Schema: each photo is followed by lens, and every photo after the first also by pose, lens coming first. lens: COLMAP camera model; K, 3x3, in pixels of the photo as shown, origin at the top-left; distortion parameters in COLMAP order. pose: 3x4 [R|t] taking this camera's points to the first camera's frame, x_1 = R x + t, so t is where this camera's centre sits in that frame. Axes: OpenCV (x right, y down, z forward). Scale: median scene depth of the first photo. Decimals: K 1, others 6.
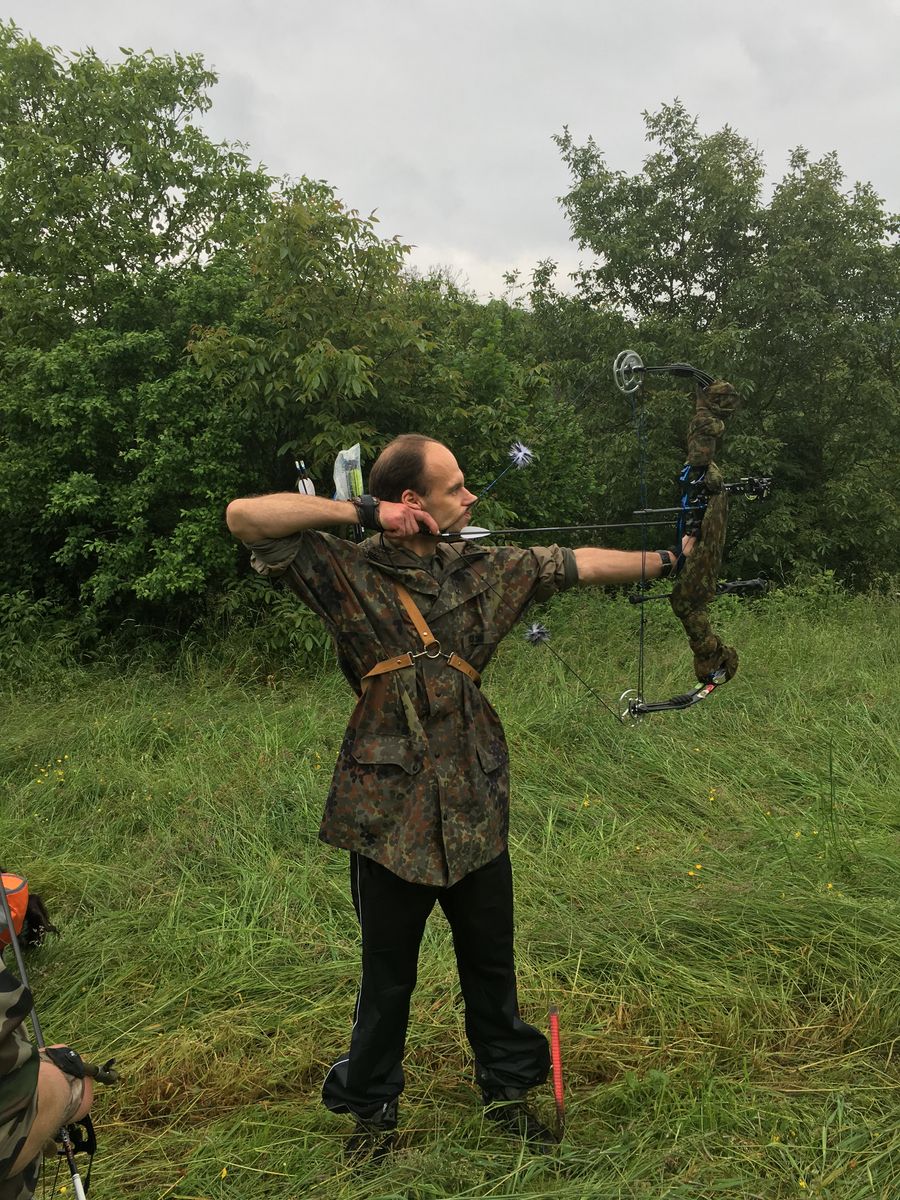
lens RADIAL K [[996.0, 0, 477.4], [0, 996.0, 624.5], [0, 0, 1]] dist [0.082511, -0.120828]
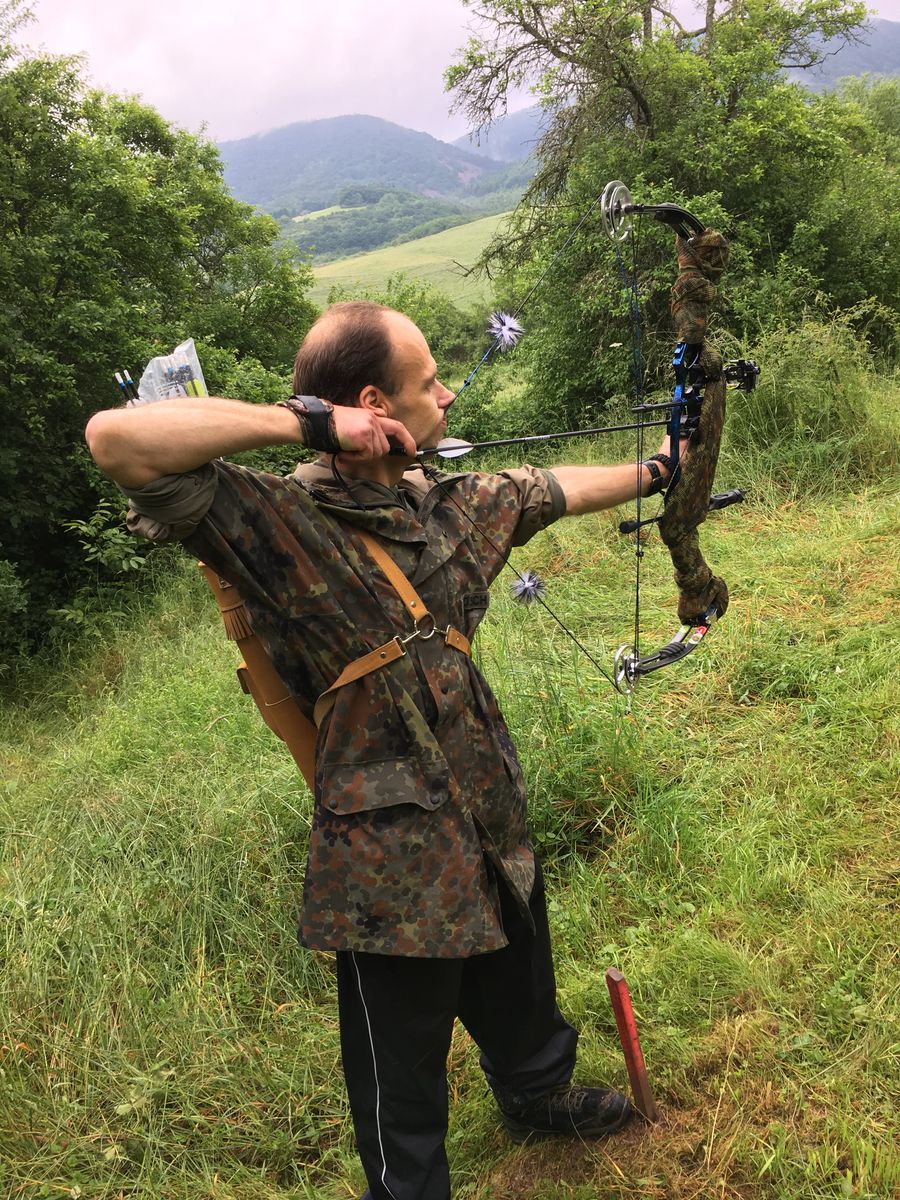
lens RADIAL K [[996.0, 0, 477.4], [0, 996.0, 624.5], [0, 0, 1]] dist [0.082511, -0.120828]
pose [[0.898869, -0.140996, 0.414915, -0.294622], [0.141685, 0.989478, 0.029300, 0.010301], [-0.414680, 0.032450, 0.909388, 0.371741]]
